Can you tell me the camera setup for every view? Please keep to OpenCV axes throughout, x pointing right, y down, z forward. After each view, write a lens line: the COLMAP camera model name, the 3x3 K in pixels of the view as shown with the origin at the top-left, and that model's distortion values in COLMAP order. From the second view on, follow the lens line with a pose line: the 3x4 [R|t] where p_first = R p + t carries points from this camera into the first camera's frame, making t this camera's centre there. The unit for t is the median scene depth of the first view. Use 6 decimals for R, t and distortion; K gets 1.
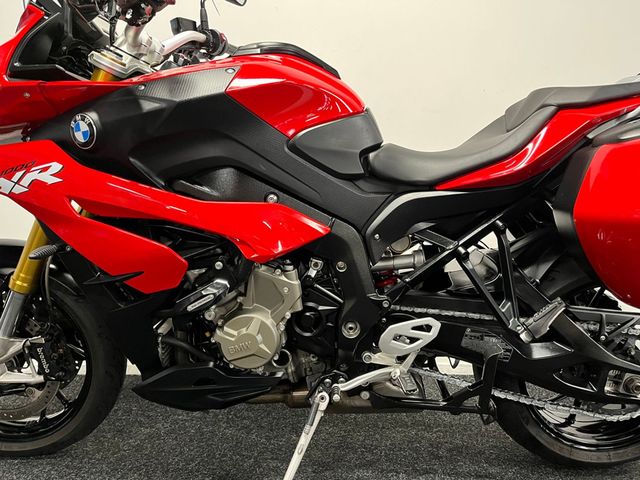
lens RADIAL K [[483.2, 0, 320.0], [0, 483.2, 240.0], [0, 0, 1]] dist [0.075466, -0.104349]
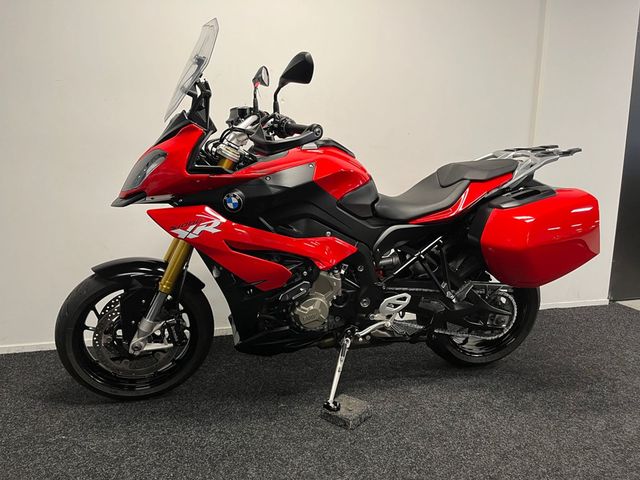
lens RADIAL K [[476.7, 0, 320.0], [0, 476.7, 240.0], [0, 0, 1]] dist [0.078373, -0.110832]
pose [[0.964896, -0.034358, 0.260377, -0.550201], [0.008790, 0.995075, 0.098731, -0.221536], [-0.262487, -0.092977, 0.960446, -0.634847]]
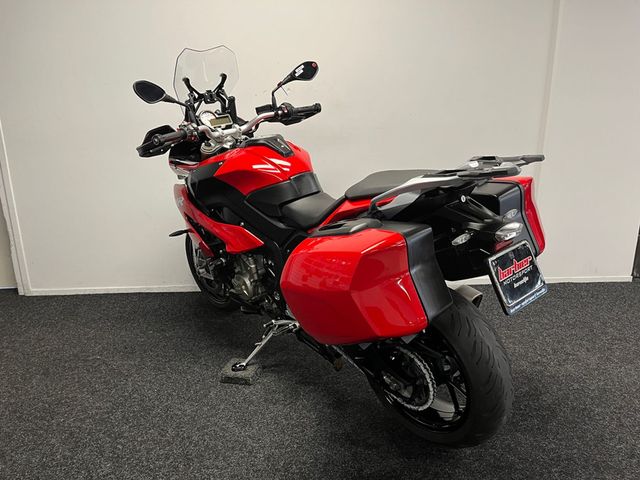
lens RADIAL K [[476.7, 0, 320.0], [0, 476.7, 240.0], [0, 0, 1]] dist [0.078373, -0.110832]
pose [[0.665579, 0.192336, -0.721118, 1.480770], [-0.033316, 0.972916, 0.228745, -0.459826], [0.745584, -0.128222, 0.653960, -0.069603]]
